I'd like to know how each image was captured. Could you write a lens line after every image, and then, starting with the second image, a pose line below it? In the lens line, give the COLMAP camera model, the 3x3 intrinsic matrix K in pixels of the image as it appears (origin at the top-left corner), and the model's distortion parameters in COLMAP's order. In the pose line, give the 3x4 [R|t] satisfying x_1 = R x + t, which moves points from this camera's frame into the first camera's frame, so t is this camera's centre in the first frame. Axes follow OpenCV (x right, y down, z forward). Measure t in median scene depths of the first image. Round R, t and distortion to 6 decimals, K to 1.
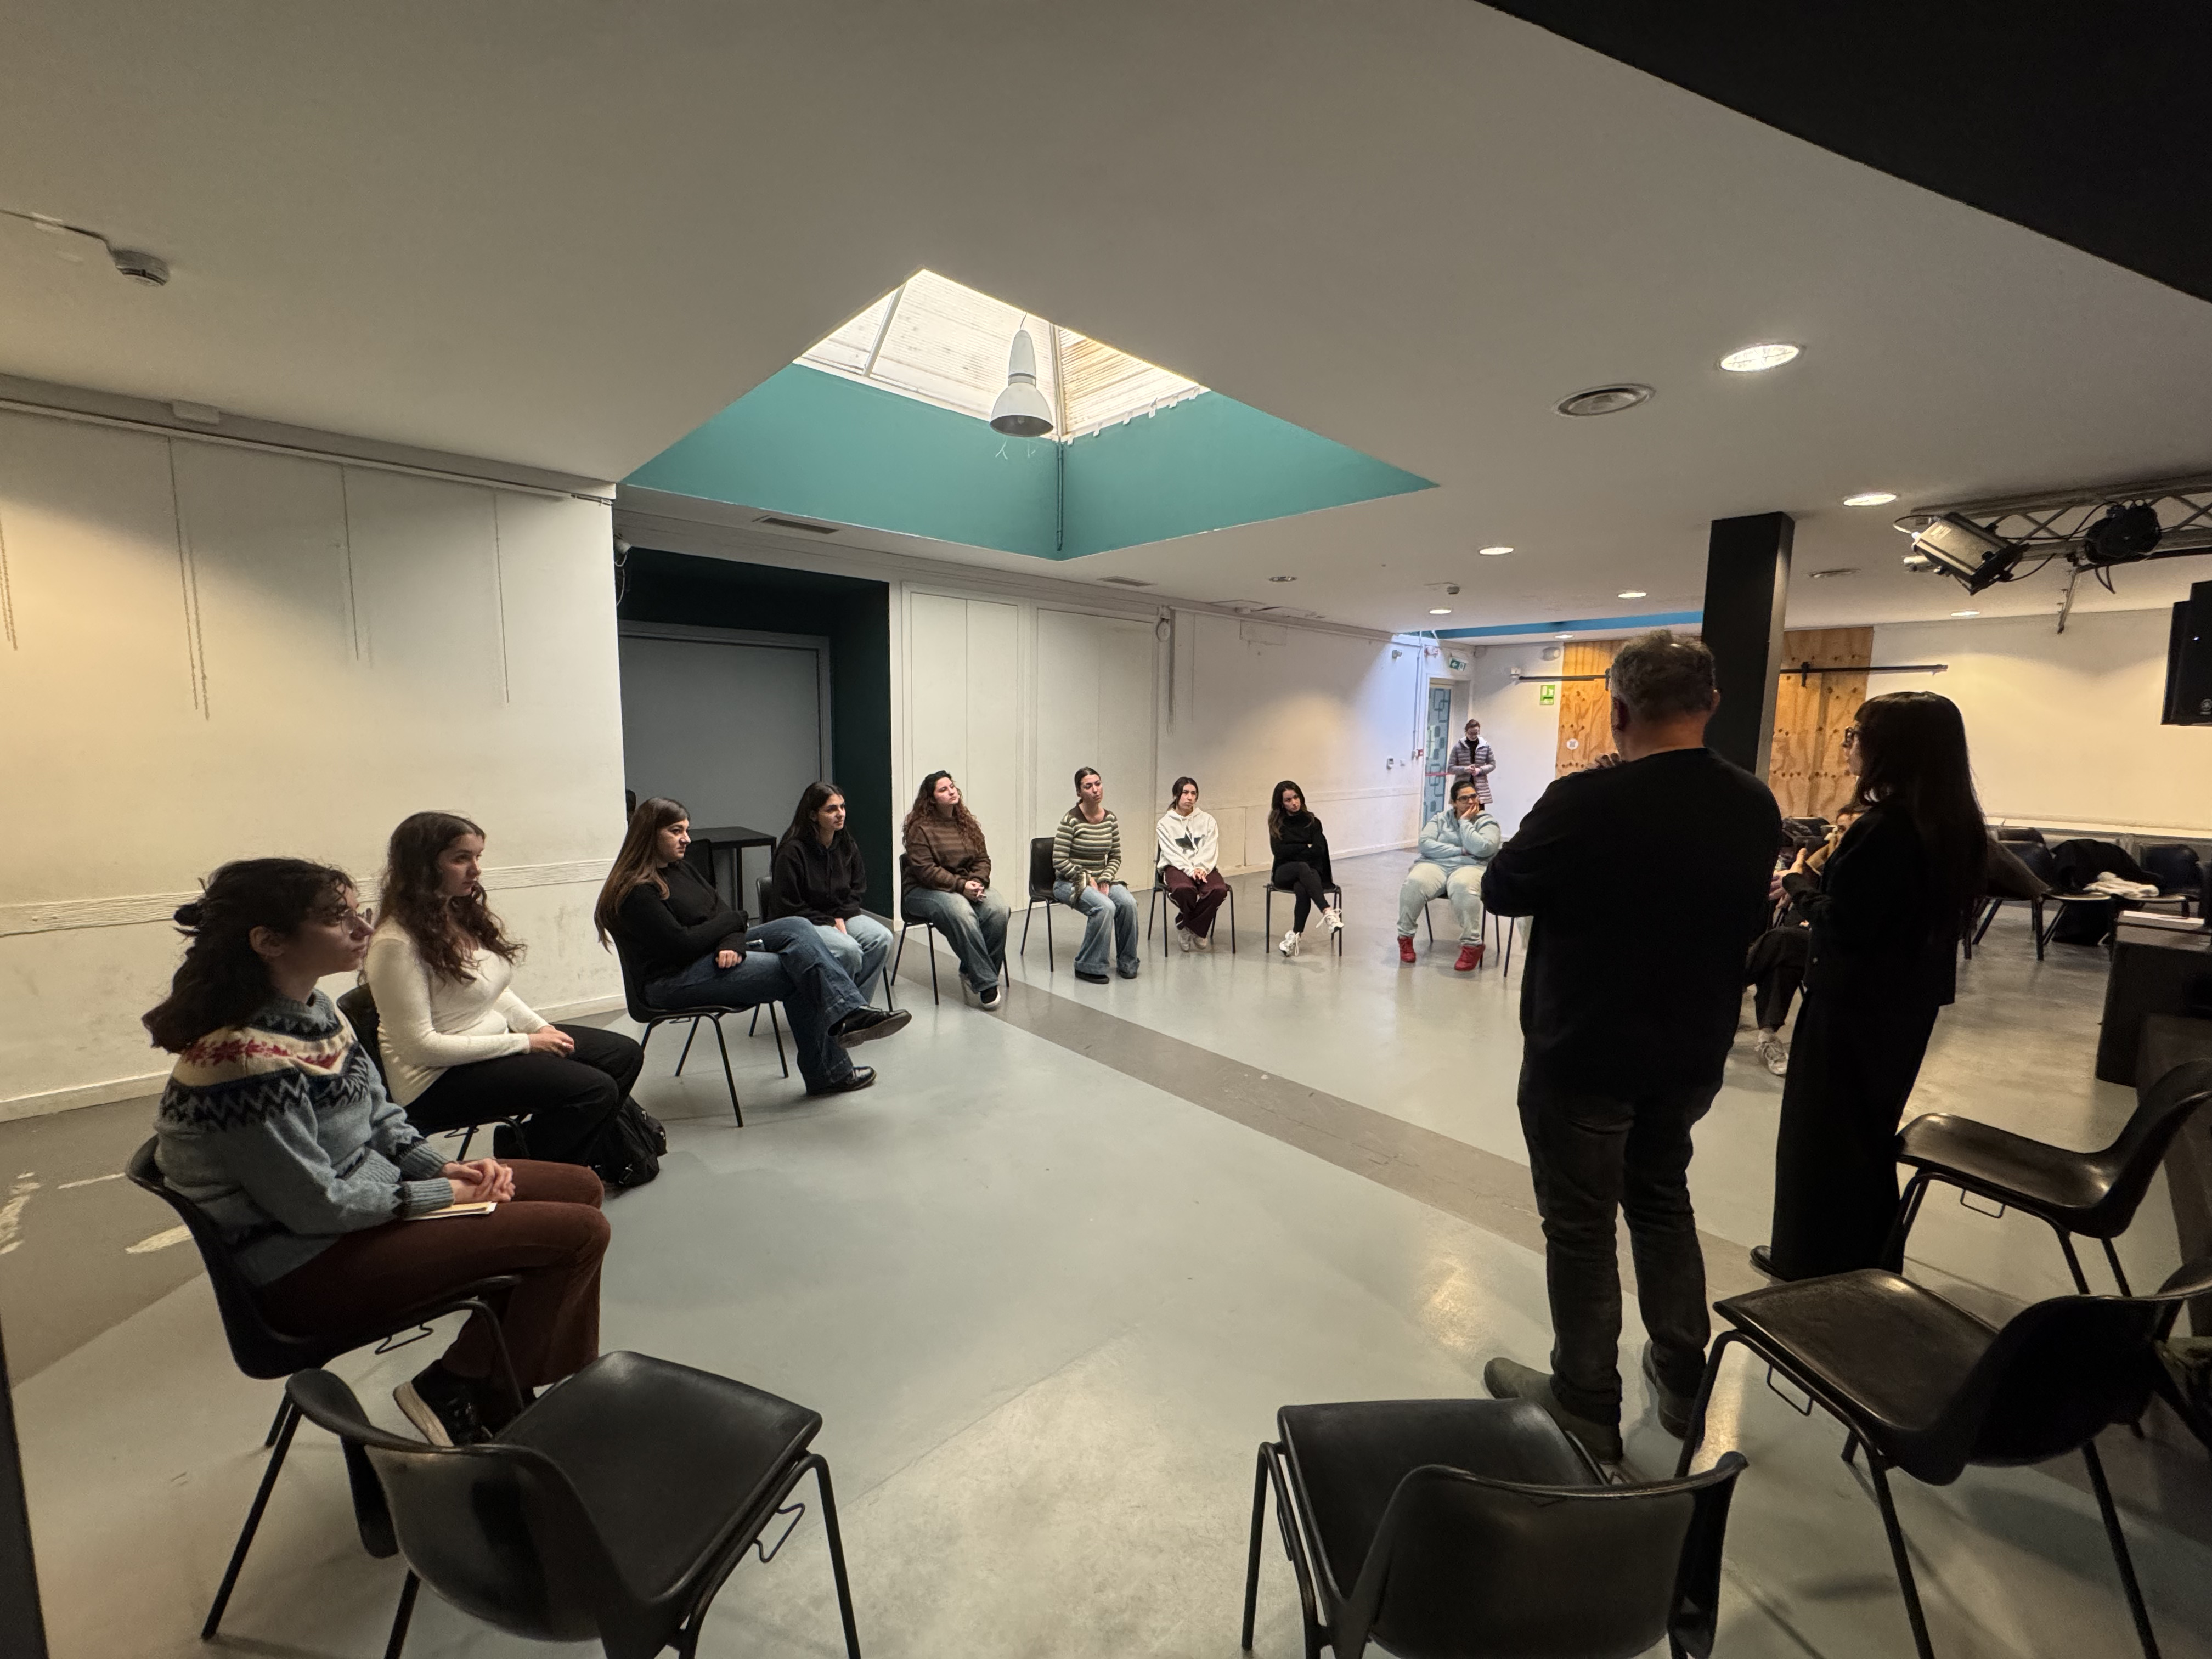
lens RADIAL K [[884.4, 0, 1105.6], [0, 884.4, 826.1], [0, 0, 1]] dist [0.001279, 0.000196]
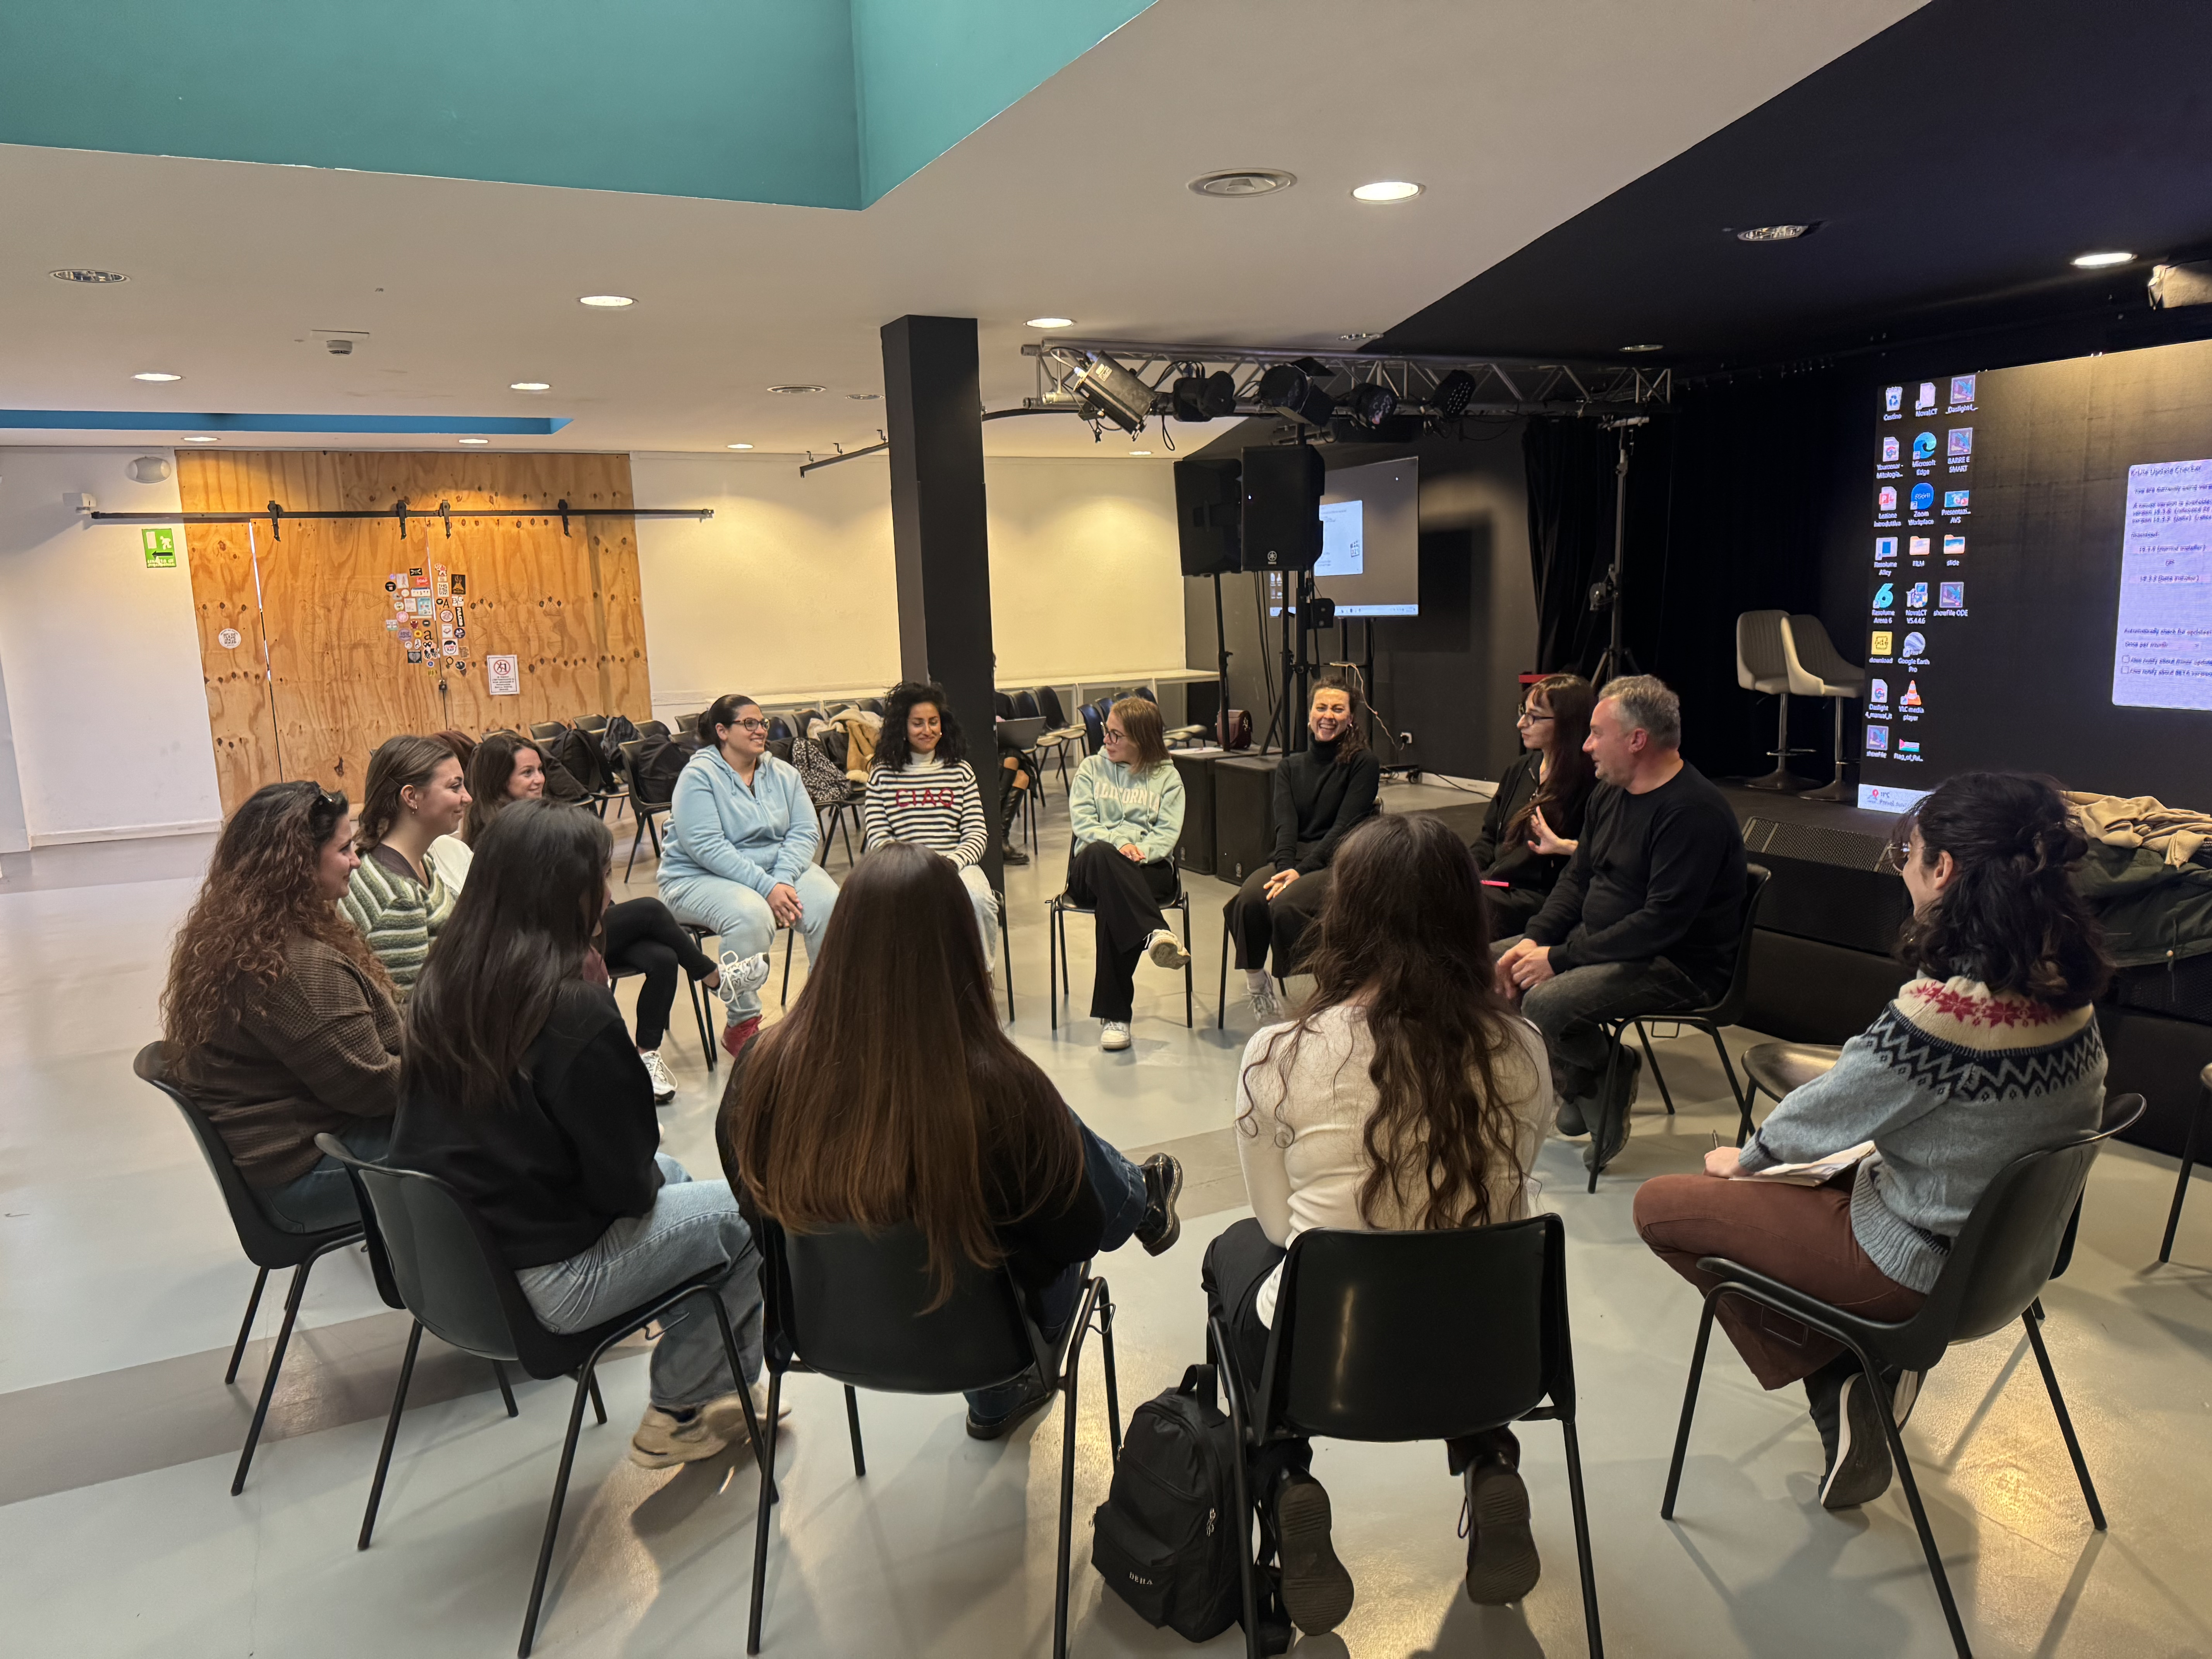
lens RADIAL K [[1555.9, 0, 1108.2], [0, 1555.9, 831.3], [0, 0, 1]] dist [-0.007232, -0.001944]
pose [[0.307367, -0.175057, 0.935351, -0.267490], [0.139595, 0.980594, 0.137652, -0.037578], [-0.941296, 0.088261, 0.325839, 0.218382]]
